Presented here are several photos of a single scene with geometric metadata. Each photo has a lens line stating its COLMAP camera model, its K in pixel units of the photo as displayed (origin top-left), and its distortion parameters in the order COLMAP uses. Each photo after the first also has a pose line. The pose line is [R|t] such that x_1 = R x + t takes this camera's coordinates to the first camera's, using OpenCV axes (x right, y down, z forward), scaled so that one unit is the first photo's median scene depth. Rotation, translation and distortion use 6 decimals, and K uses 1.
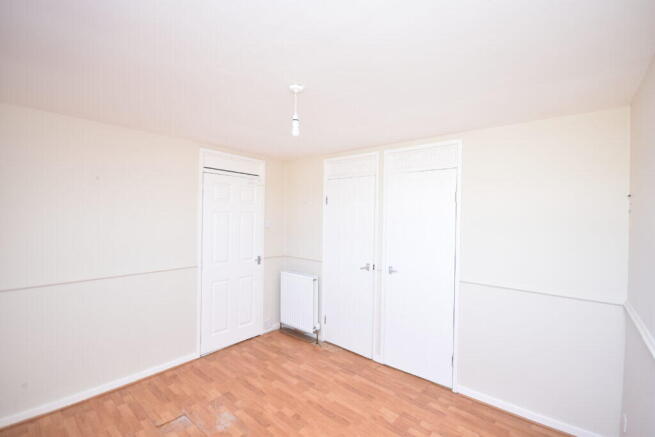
lens RADIAL K [[285.4, 0, 331.8], [0, 285.4, 218.9], [0, 0, 1]] dist [0.003130, -0.011788]
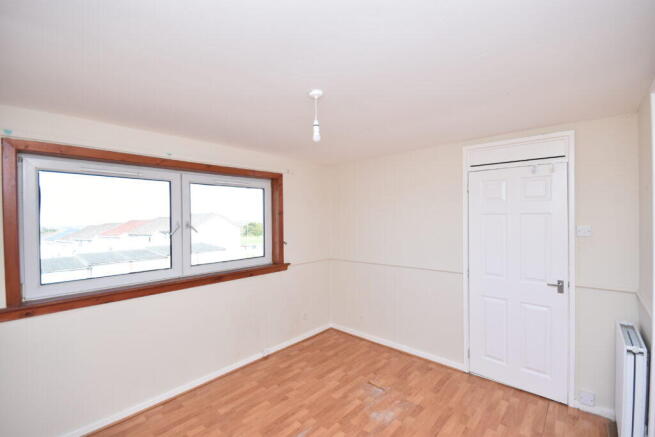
lens RADIAL K [[285.4, 0, 331.8], [0, 285.4, 218.9], [0, 0, 1]] dist [0.003130, -0.011788]
pose [[-0.044997, -0.011277, -0.998923, 0.565721], [-0.000271, 0.999936, -0.011276, -0.001552], [0.998987, -0.000237, -0.044998, 0.707640]]
